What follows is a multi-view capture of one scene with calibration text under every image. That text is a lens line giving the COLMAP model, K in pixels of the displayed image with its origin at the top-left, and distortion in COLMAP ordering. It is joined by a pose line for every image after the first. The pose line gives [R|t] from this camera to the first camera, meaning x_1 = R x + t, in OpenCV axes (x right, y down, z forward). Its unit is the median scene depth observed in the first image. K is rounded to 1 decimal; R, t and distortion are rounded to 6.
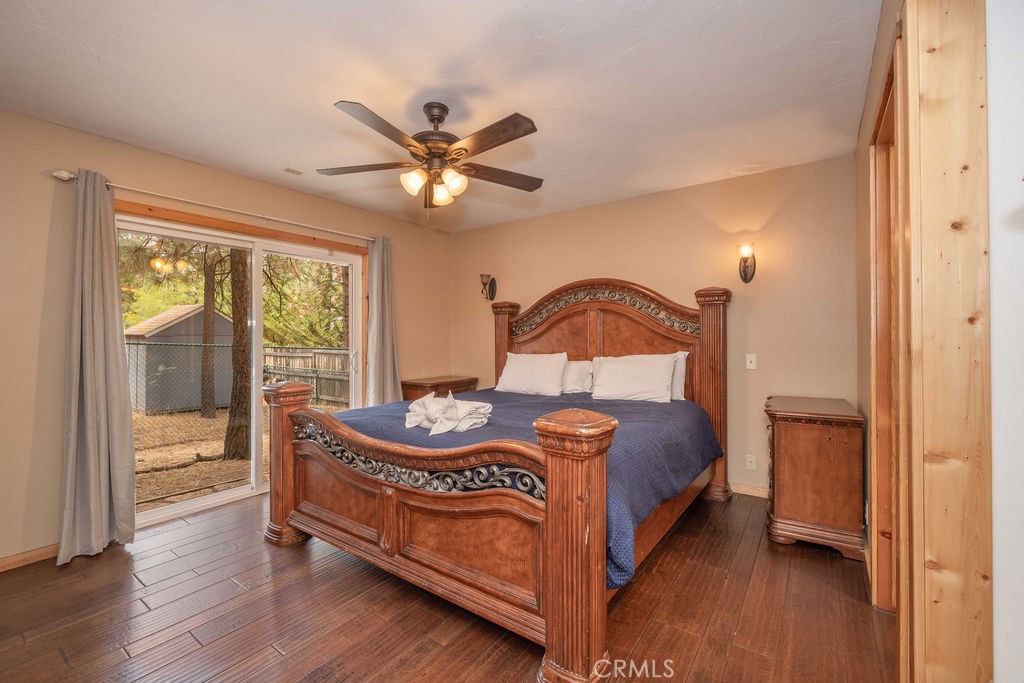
lens RADIAL K [[439.5, 0, 518.5], [0, 439.5, 341.9], [0, 0, 1]] dist [-0.008192, 0.000034]
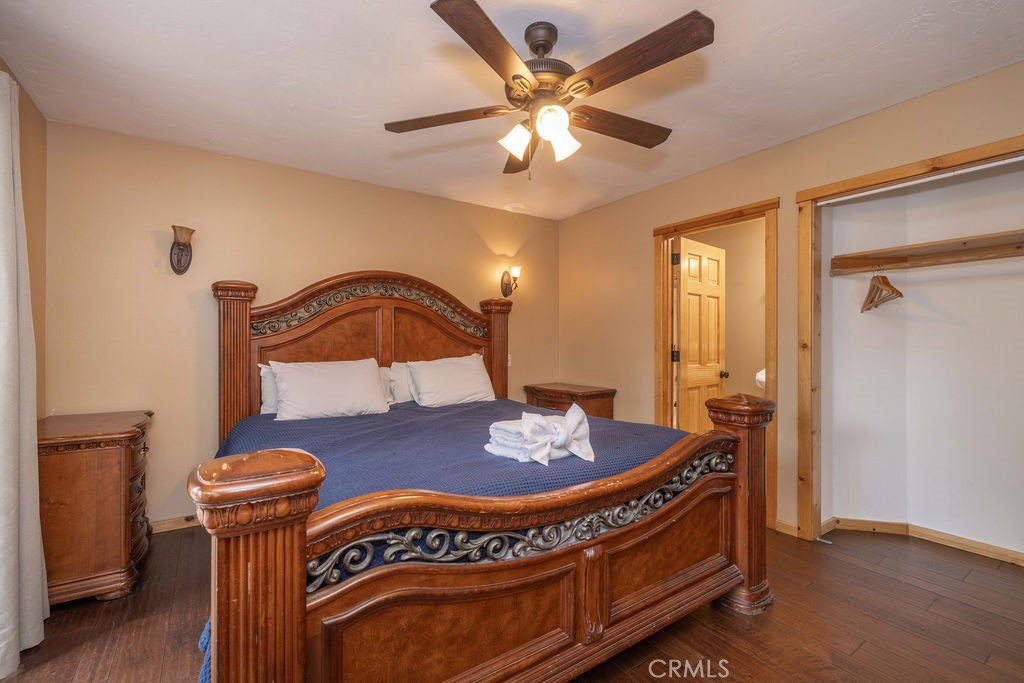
lens RADIAL K [[439.5, 0, 510.8], [0, 439.5, 342.0], [0, 0, 1]] dist [-0.008192, 0.000034]
pose [[0.351882, -0.000049, 0.936044, -0.571039], [-0.000566, 1.000000, 0.000265, -0.006109], [-0.936044, -0.000623, 0.351882, 0.486857]]
